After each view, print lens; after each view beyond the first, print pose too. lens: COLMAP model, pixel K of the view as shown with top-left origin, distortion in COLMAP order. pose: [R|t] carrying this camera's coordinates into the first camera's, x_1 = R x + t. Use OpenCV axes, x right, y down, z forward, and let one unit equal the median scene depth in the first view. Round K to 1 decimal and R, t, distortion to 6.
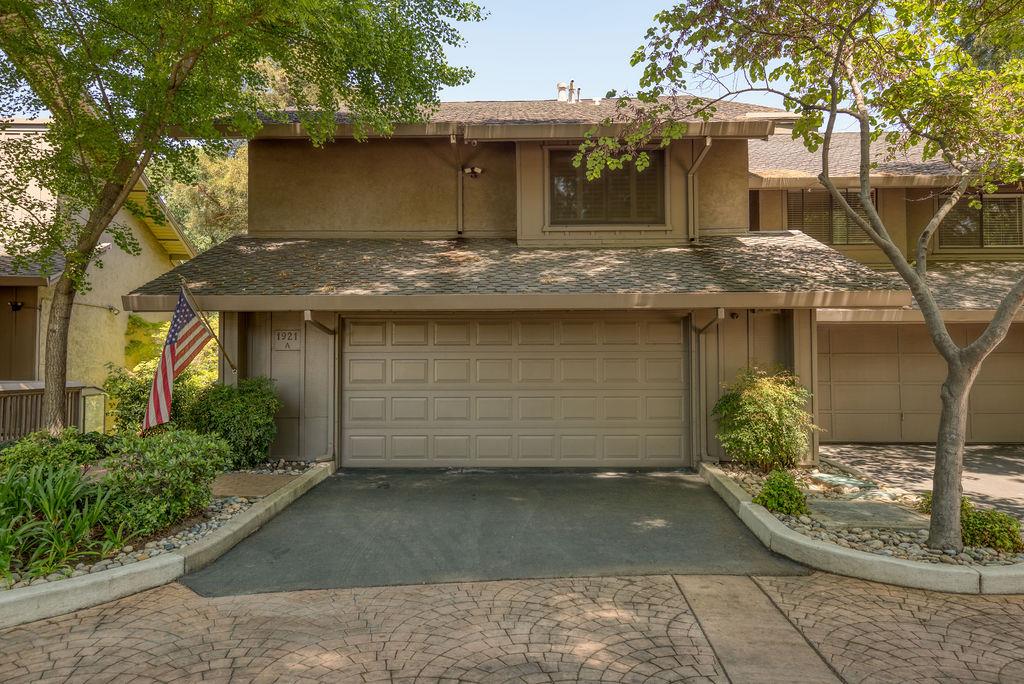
lens RADIAL K [[672.5, 0, 510.2], [0, 672.5, 333.8], [0, 0, 1]] dist [0.019469, 0.003214]
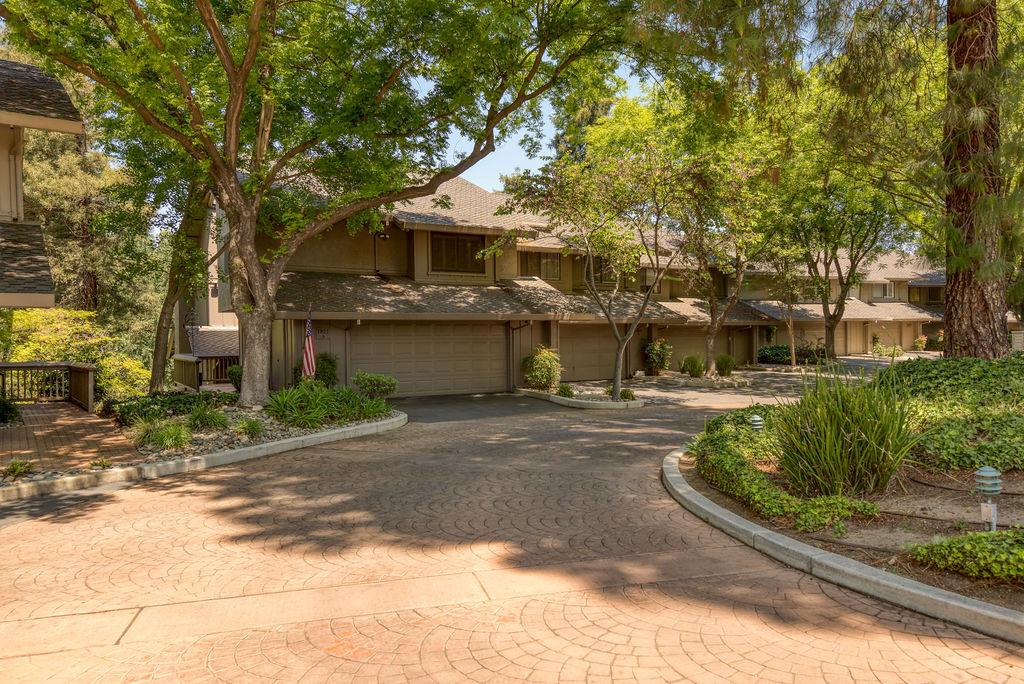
lens RADIAL K [[703.9, 0, 512.2], [0, 703.9, 354.6], [0, 0, 1]] dist [0.002530, 0.000168]
pose [[0.853387, -0.018785, 0.520939, -0.924756], [-0.012706, 0.998304, 0.056814, -0.051066], [-0.521123, -0.055103, 0.851701, -0.959703]]
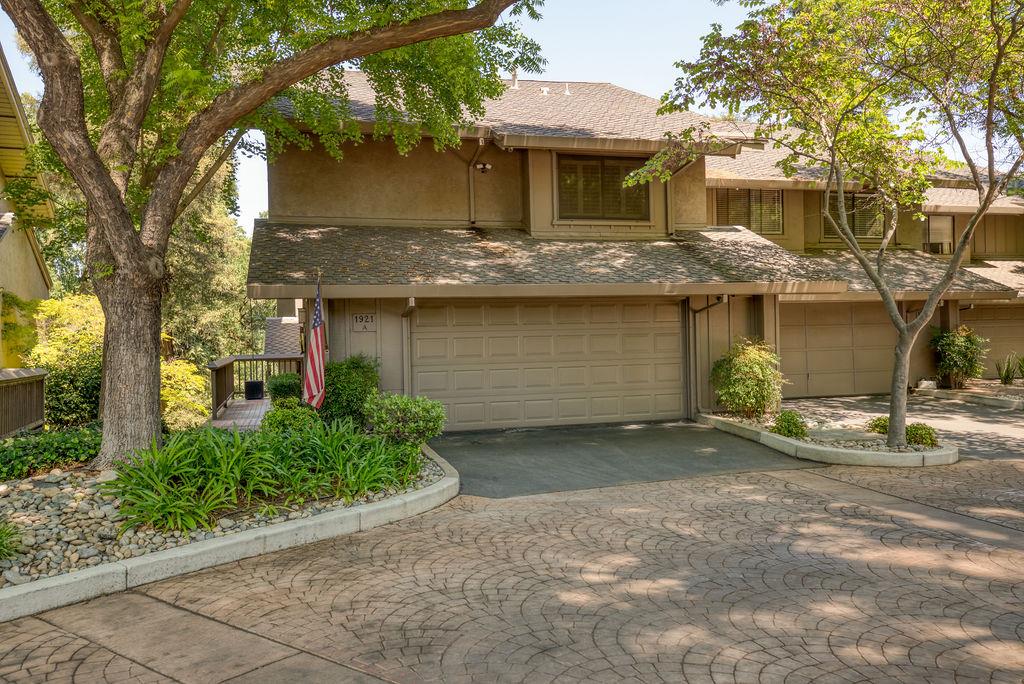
lens RADIAL K [[804.4, 0, 519.2], [0, 804.4, 335.0], [0, 0, 1]] dist [0.038739, -0.001153]
pose [[0.958029, -0.018253, 0.286091, -0.479602], [0.007335, 0.999205, 0.039190, -0.021345], [-0.286579, -0.035447, 0.957401, -0.366209]]
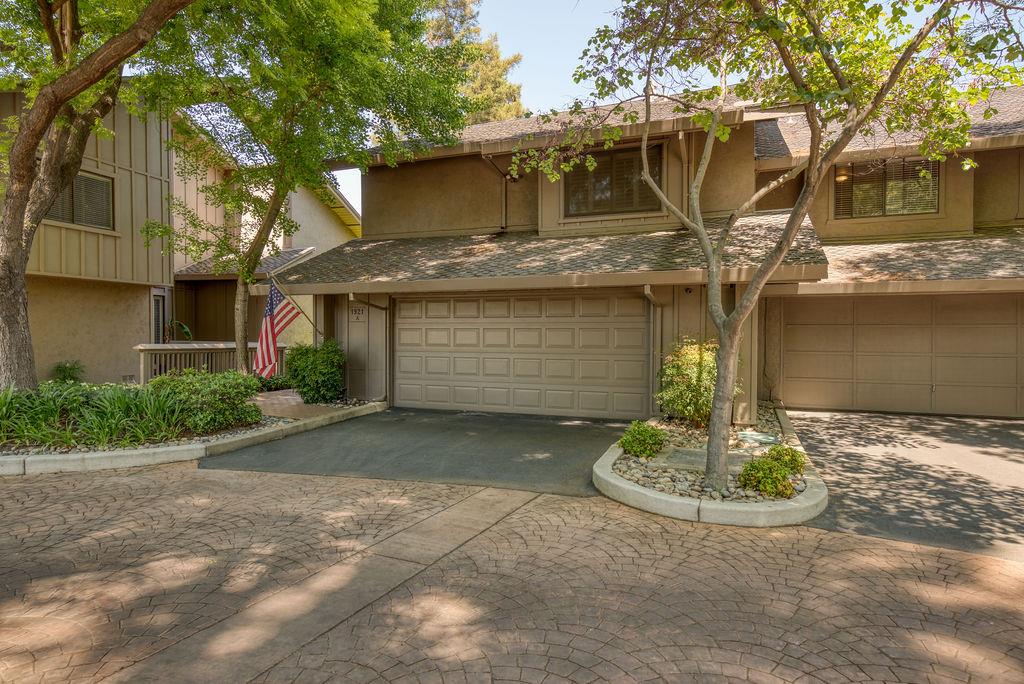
lens RADIAL K [[590.6, 0, 512.0], [0, 590.6, 342.0], [0, 0, 1]] dist [0.009316, 0.000644]
pose [[0.936710, 0.010532, -0.349949, 0.409984], [0.008841, 0.998517, 0.053715, 0.003281], [0.349996, -0.053409, 0.935228, -0.041301]]
